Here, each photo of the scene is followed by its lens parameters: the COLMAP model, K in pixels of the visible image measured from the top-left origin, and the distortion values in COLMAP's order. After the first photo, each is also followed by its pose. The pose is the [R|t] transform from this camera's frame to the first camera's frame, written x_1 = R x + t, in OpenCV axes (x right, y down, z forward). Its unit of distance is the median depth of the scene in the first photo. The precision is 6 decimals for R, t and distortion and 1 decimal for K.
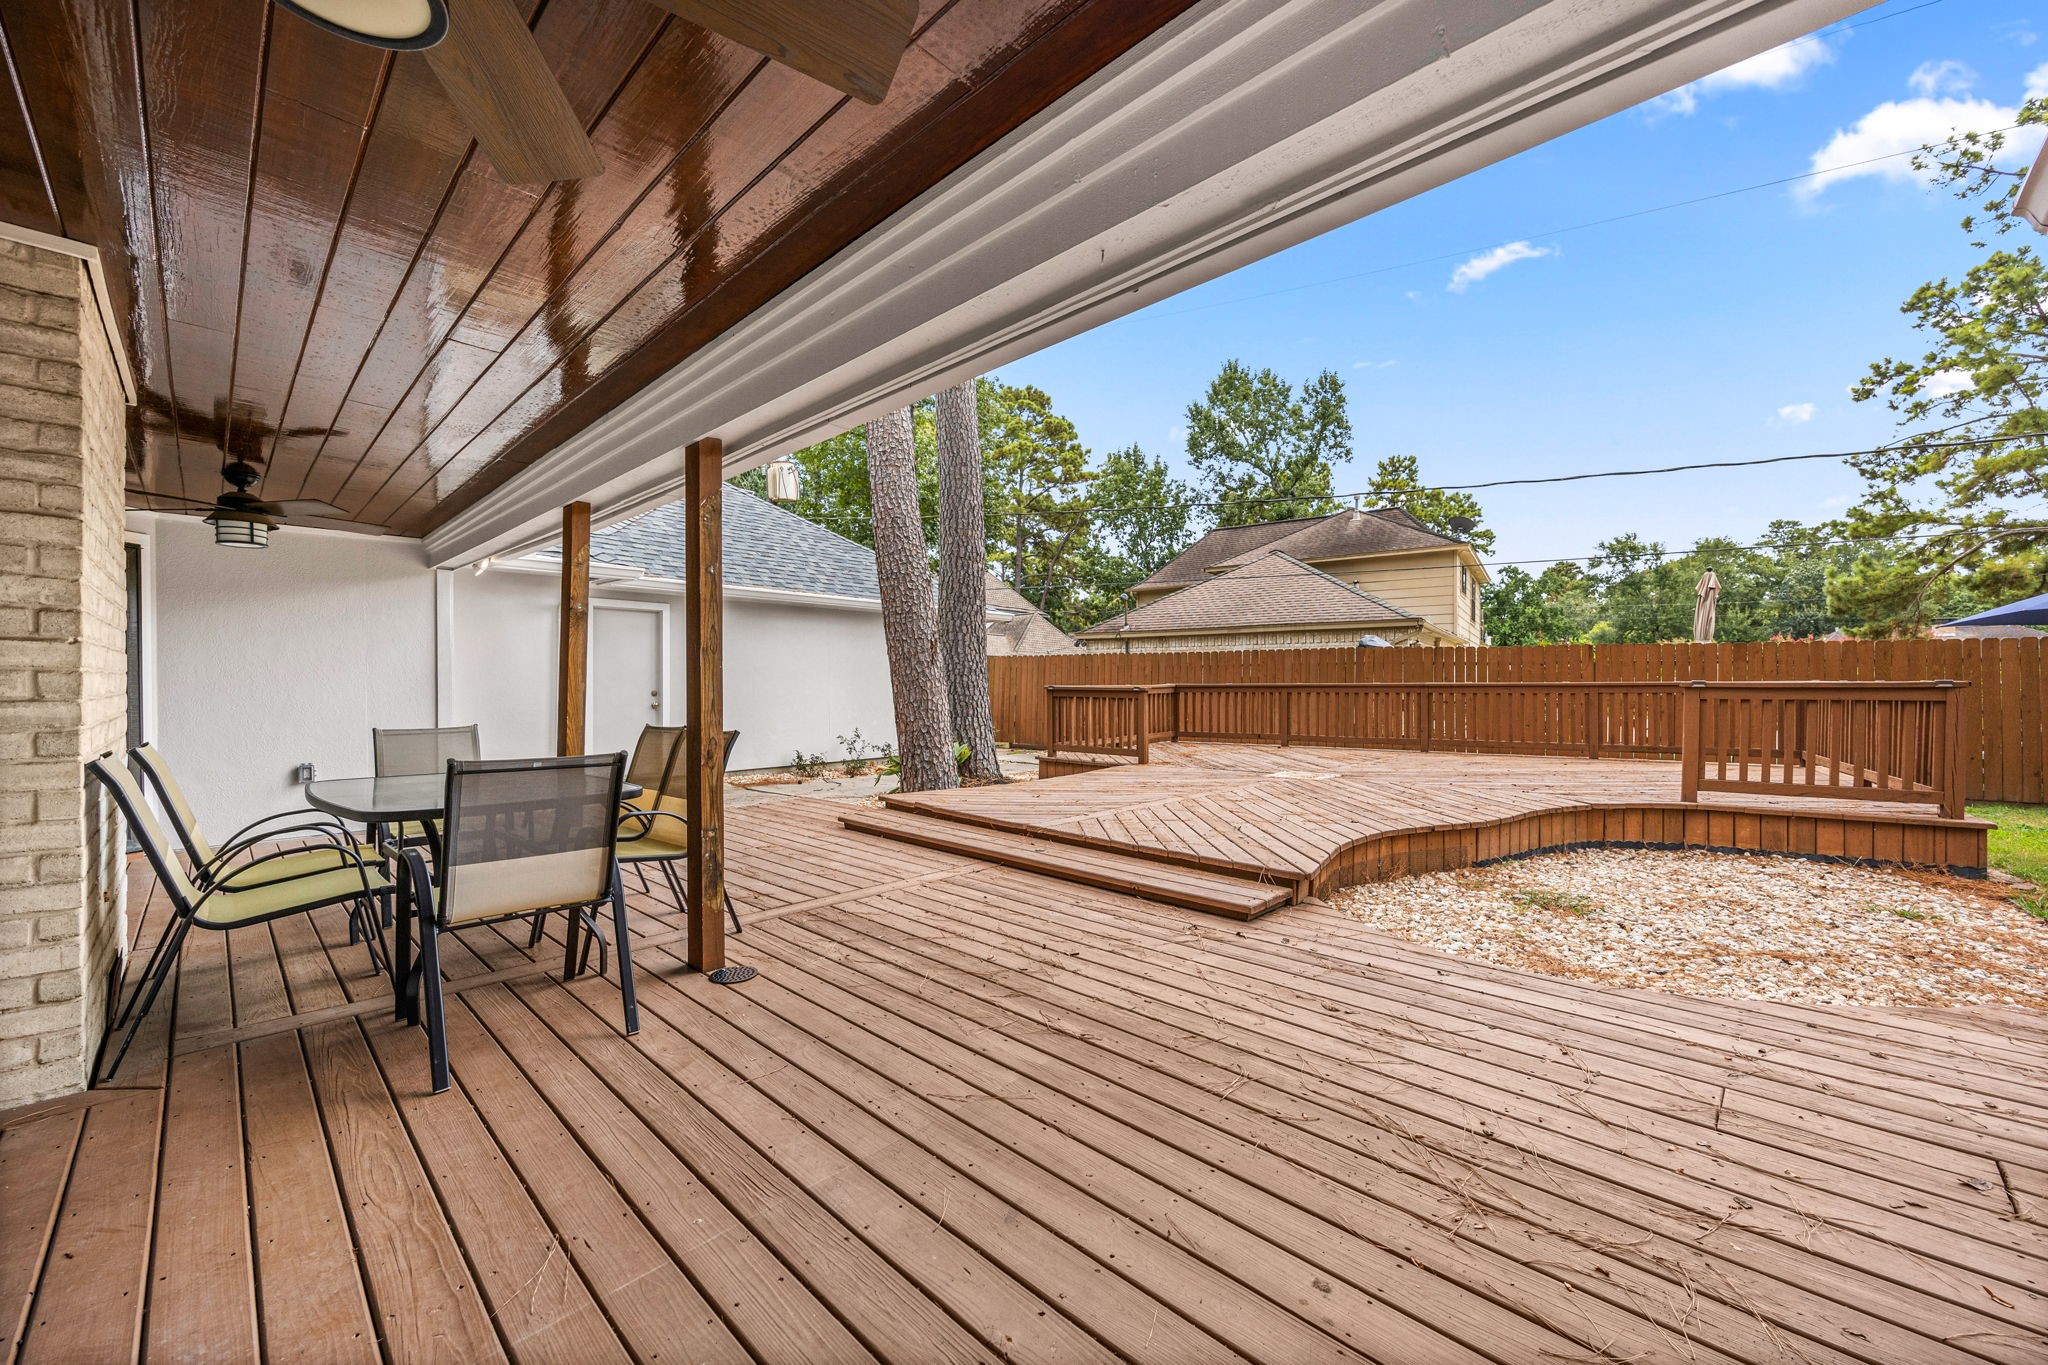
lens RADIAL K [[786.6, 0, 1014.1], [0, 786.6, 697.9], [0, 0, 1]] dist [-0.003758, 0.000502]
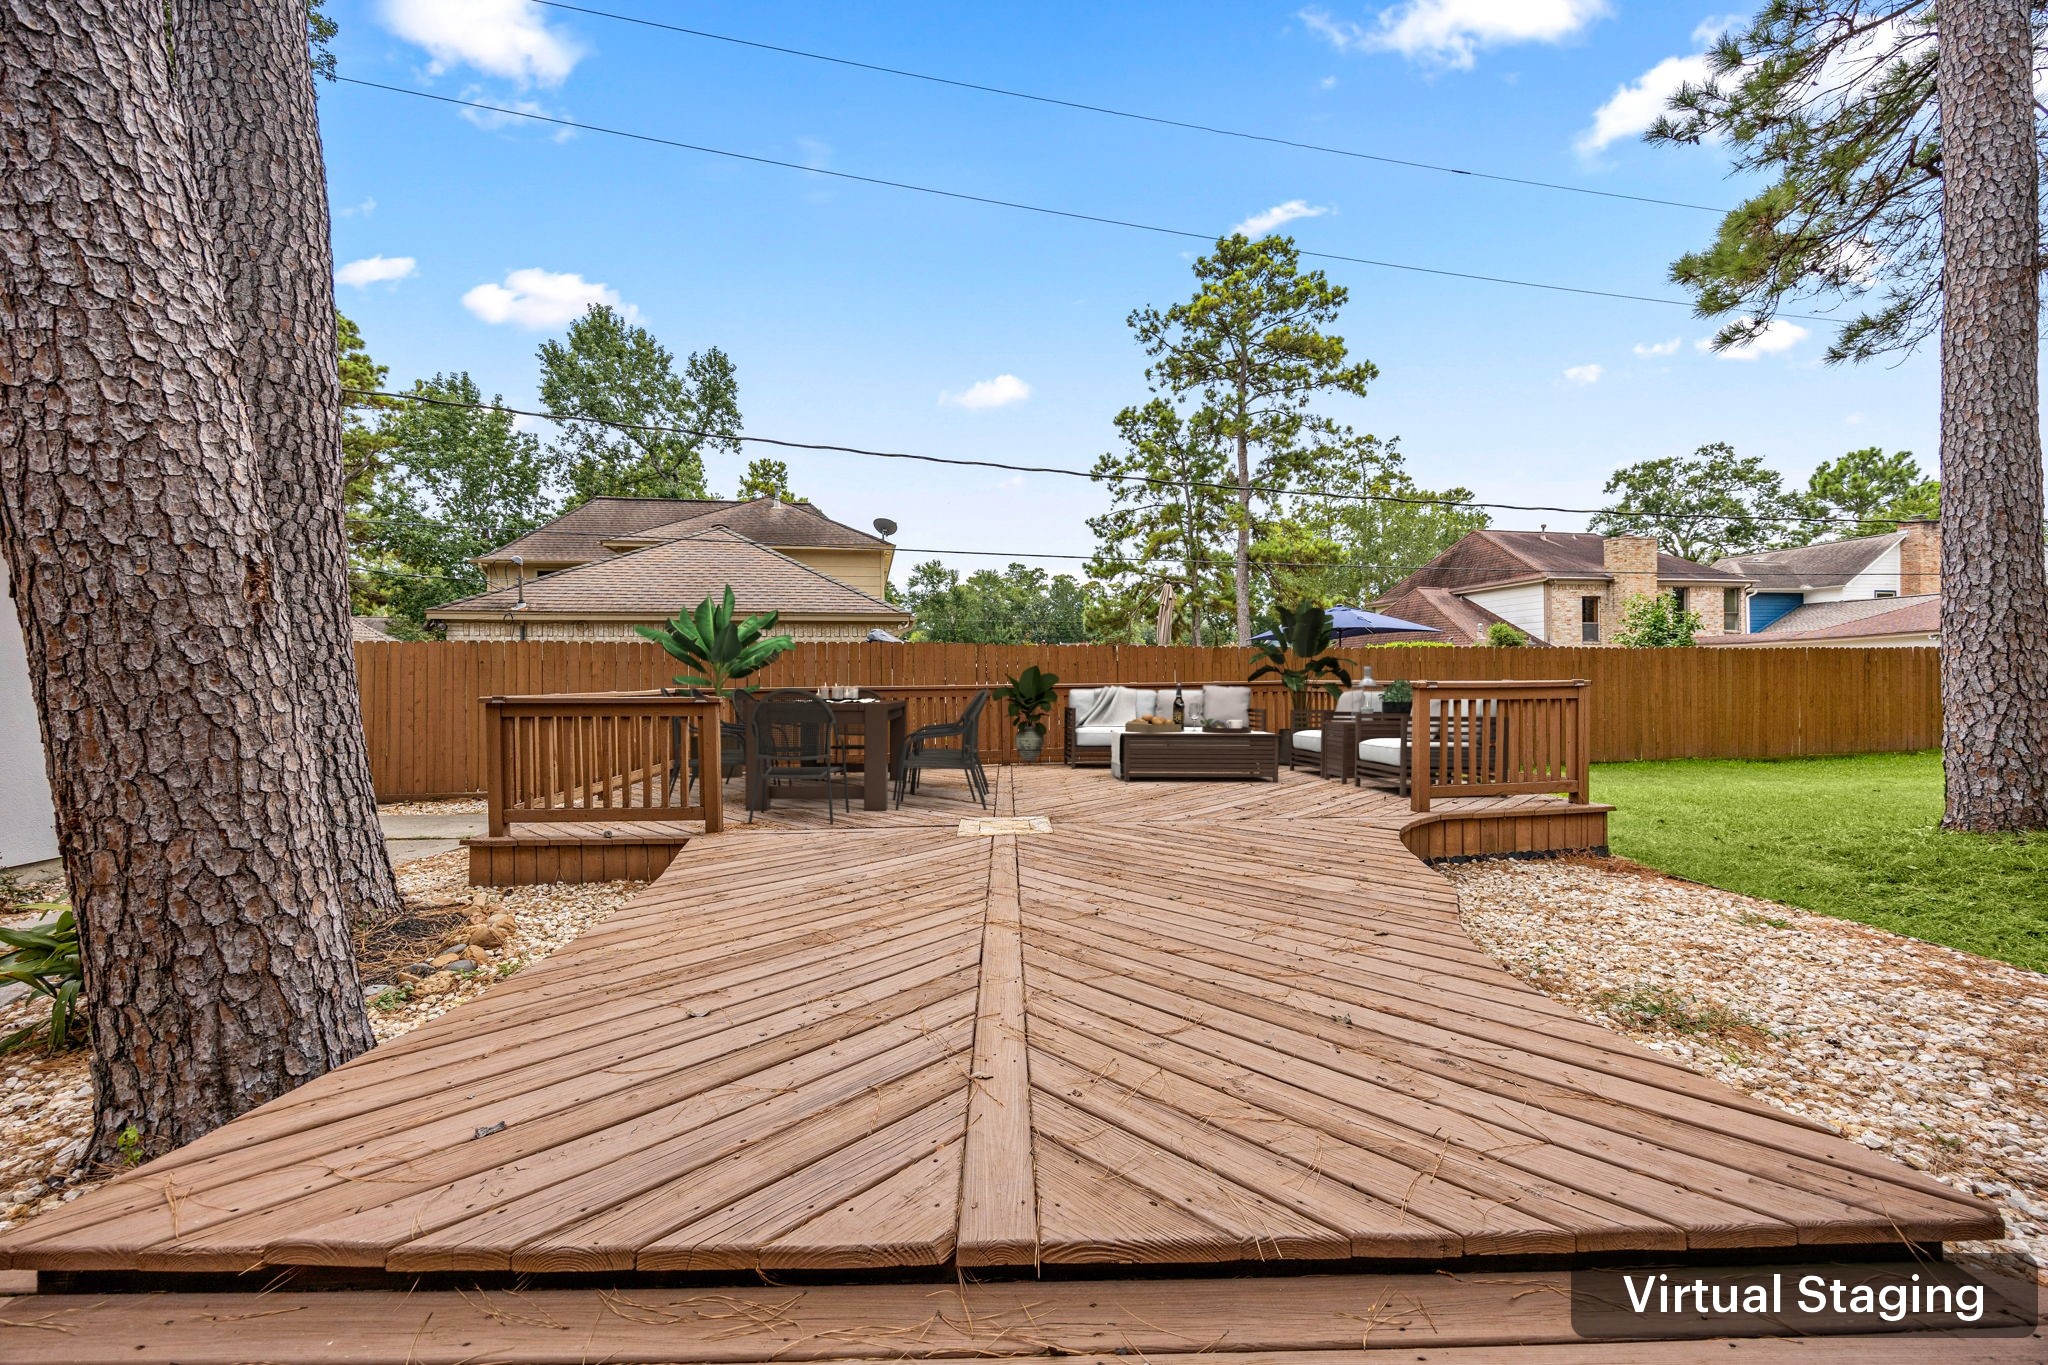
lens RADIAL K [[786.6, 0, 1022.7], [0, 786.6, 681.9], [0, 0, 1]] dist [-0.003758, 0.000502]
pose [[0.697975, -0.005177, 0.716103, -0.022024], [0.019913, 0.999727, -0.012181, -0.003152], [-0.715845, 0.022762, 0.697888, 0.113132]]
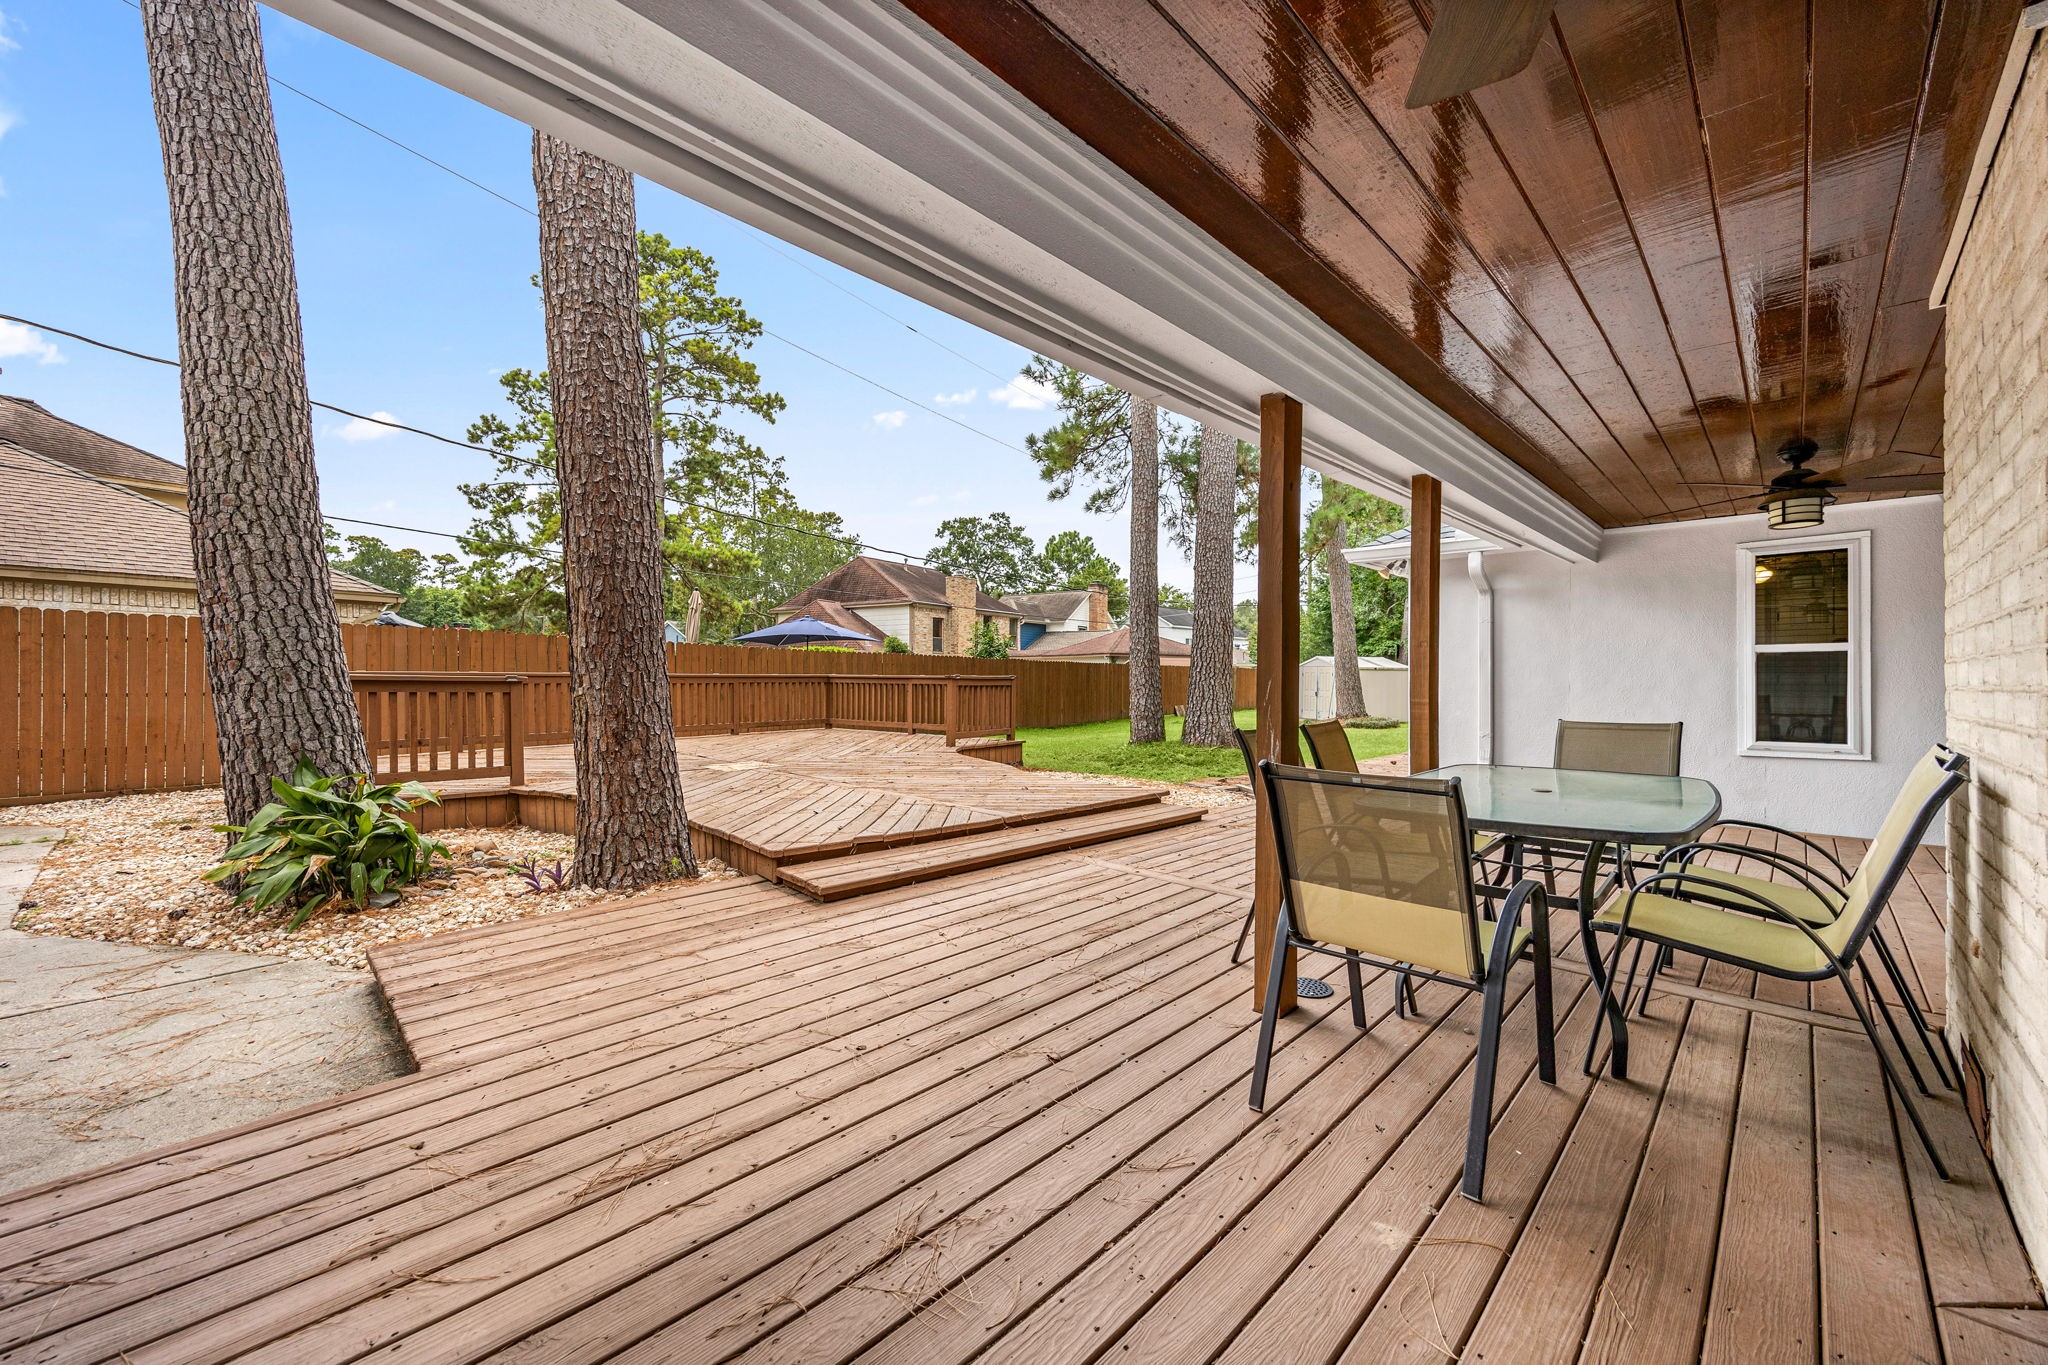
lens RADIAL K [[786.6, 0, 1020.5], [0, 786.6, 688.1], [0, 0, 1]] dist [-0.003758, 0.000502]
pose [[0.005772, -0.010419, 0.999929, -0.138546], [0.007558, 0.999918, 0.010375, -0.001692], [-0.999955, 0.007498, 0.005850, 0.138675]]
